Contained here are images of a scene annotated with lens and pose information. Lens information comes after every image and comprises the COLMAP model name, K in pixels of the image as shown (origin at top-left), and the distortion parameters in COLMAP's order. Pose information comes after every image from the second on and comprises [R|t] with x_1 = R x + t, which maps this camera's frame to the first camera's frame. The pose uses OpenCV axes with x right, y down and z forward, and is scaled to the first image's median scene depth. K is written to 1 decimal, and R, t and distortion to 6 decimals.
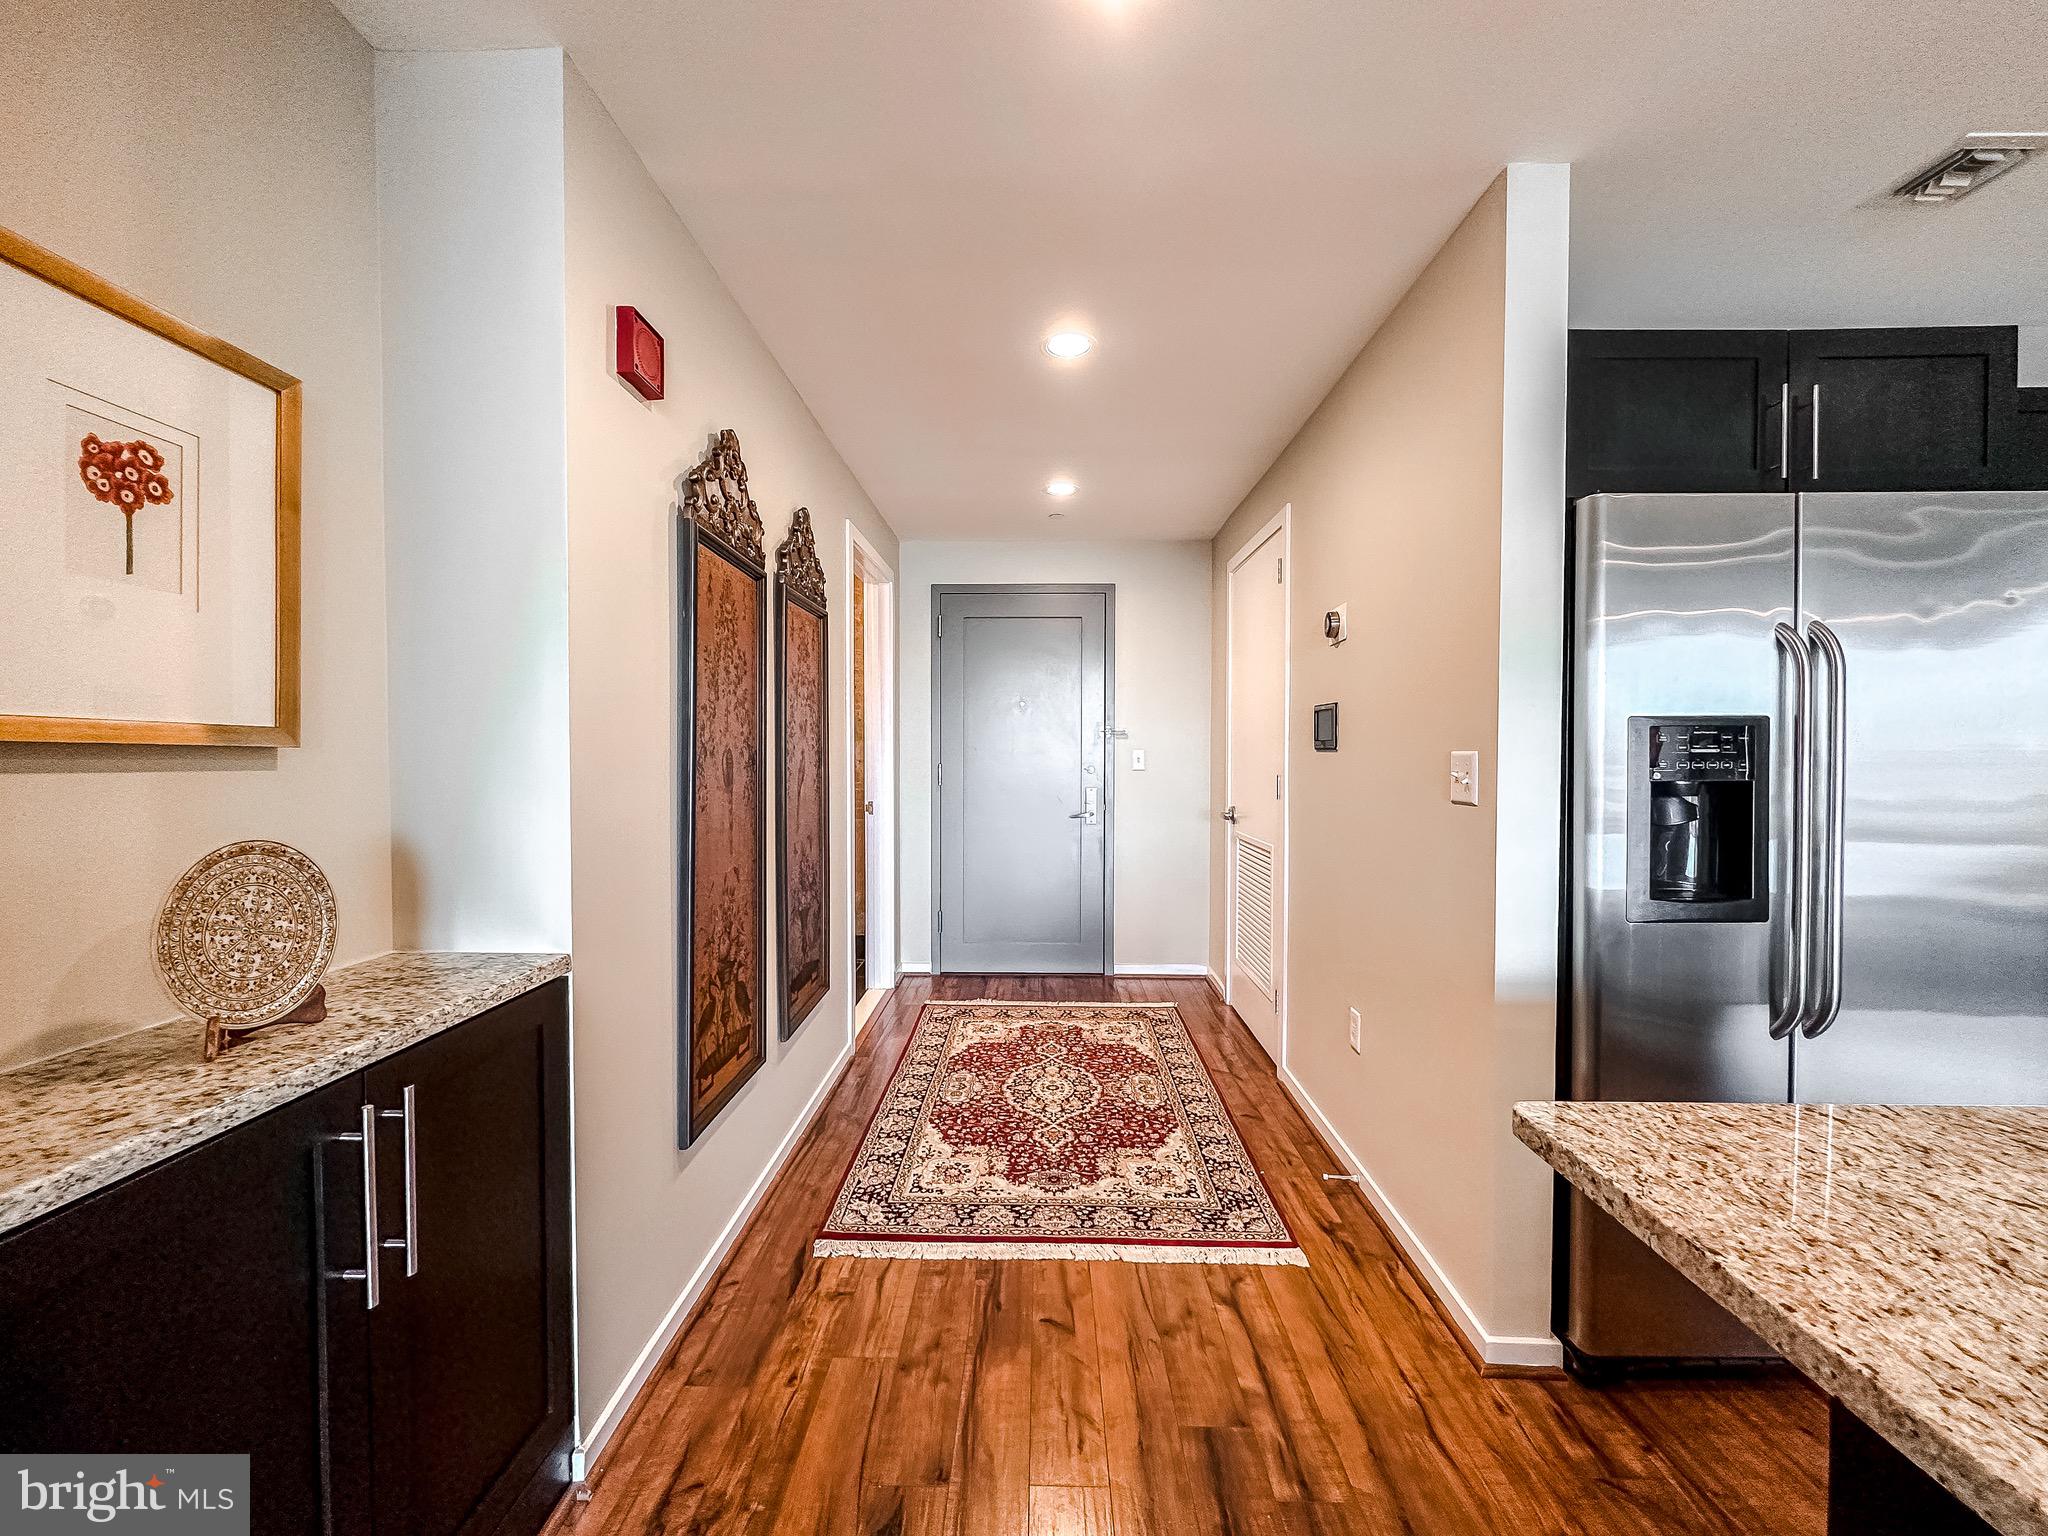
lens RADIAL K [[818.0, 0, 1022.6], [0, 818.0, 770.4], [0, 0, 1]] dist [-0.002588, 0.000771]
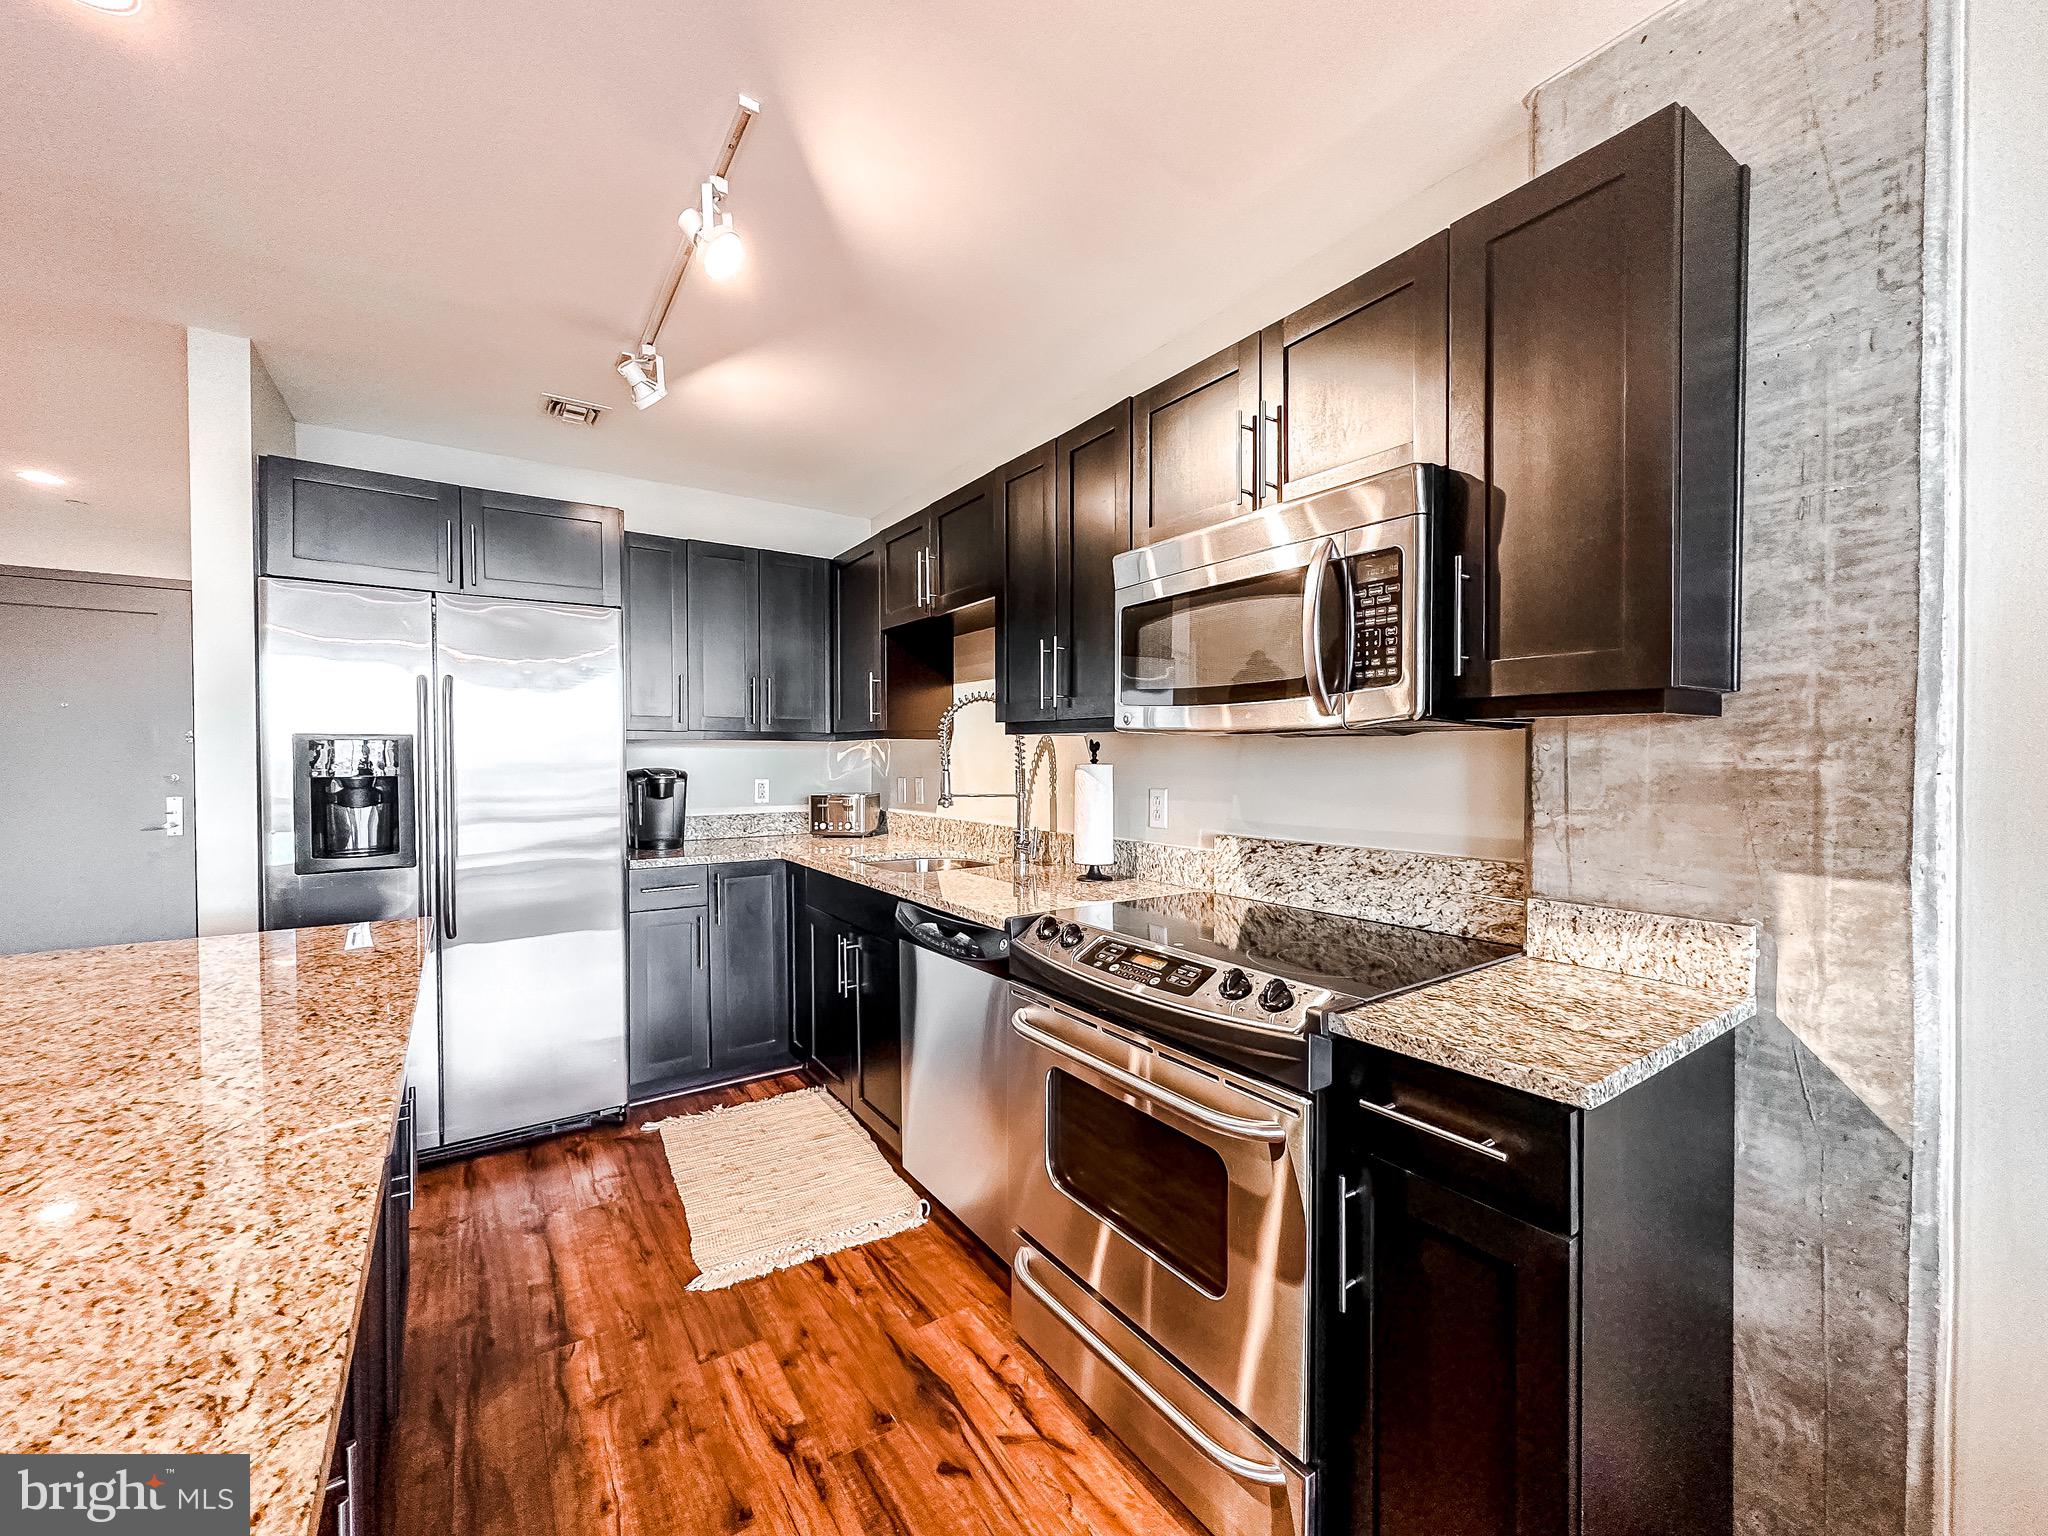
lens RADIAL K [[818.0, 0, 1024.5], [0, 818.0, 767.7], [0, 0, 1]] dist [-0.002588, 0.000771]
pose [[0.813557, -0.010251, 0.581395, 0.726817], [0.016321, 0.999853, -0.005208, 0.018613], [-0.581257, 0.013726, 0.813604, -0.714414]]
